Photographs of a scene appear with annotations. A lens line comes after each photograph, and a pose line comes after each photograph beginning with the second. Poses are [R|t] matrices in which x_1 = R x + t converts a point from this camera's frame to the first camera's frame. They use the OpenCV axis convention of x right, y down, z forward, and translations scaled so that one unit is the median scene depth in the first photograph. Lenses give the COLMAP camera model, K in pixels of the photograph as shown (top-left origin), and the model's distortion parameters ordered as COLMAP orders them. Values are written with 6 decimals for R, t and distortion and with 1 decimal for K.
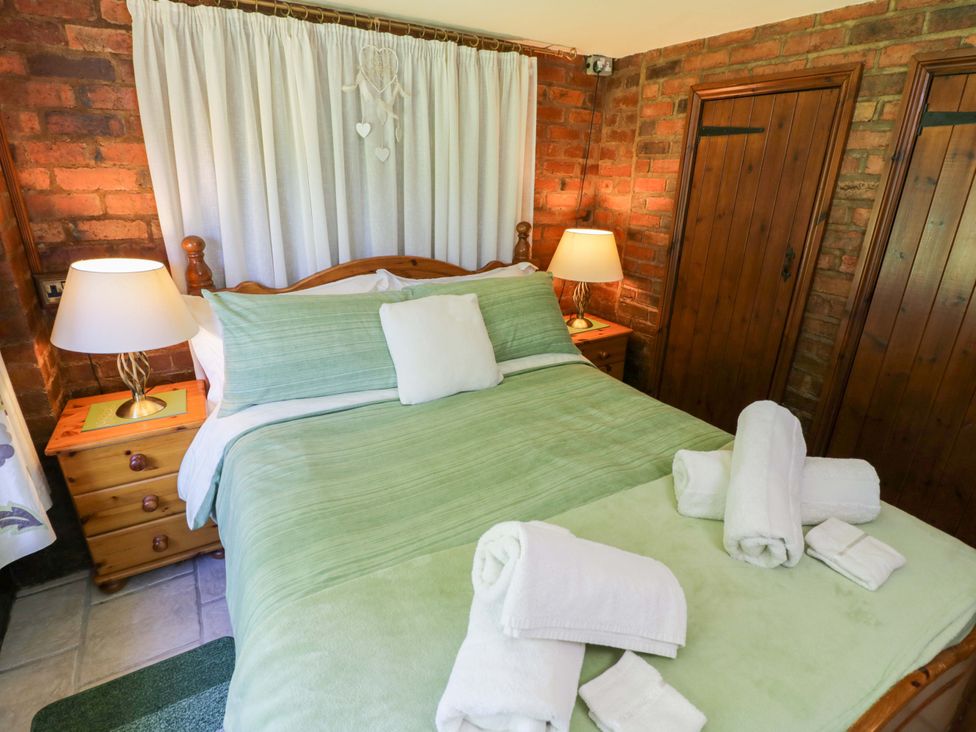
lens RADIAL K [[507.4, 0, 487.6], [0, 507.4, 357.5], [0, 0, 1]] dist [0.002778, -0.015812]
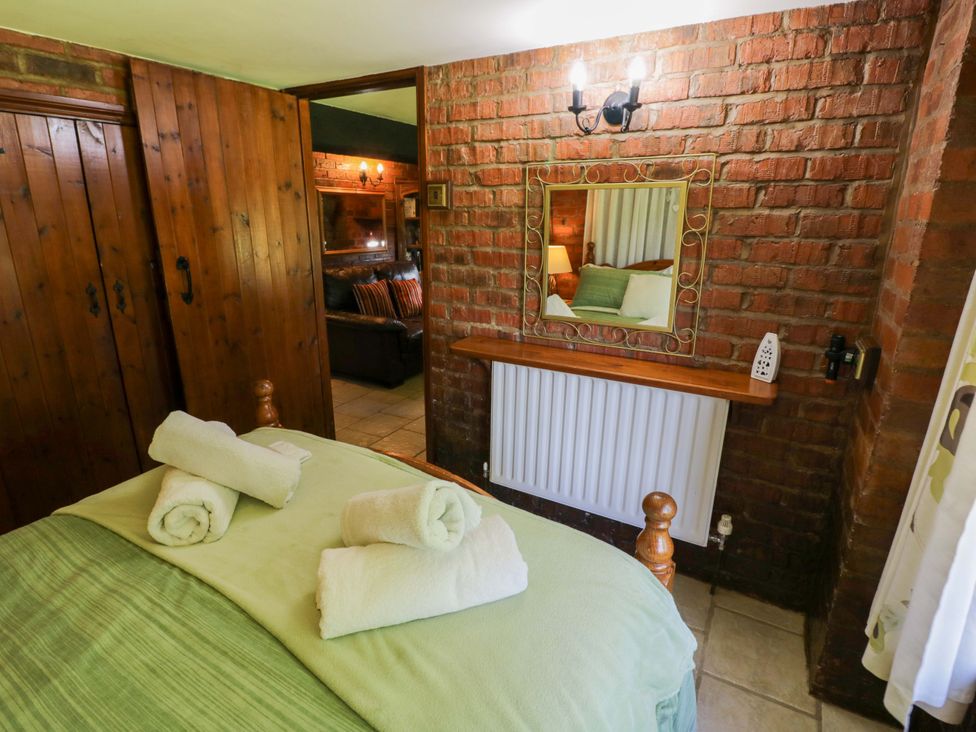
lens RADIAL K [[507.4, 0, 487.6], [0, 507.4, 357.5], [0, 0, 1]] dist [0.002778, -0.015812]
pose [[-0.474704, -0.277258, 0.835335, -0.363280], [0.278125, 0.853202, 0.441241, -0.179147], [-0.835046, 0.441786, -0.327906, 0.422777]]
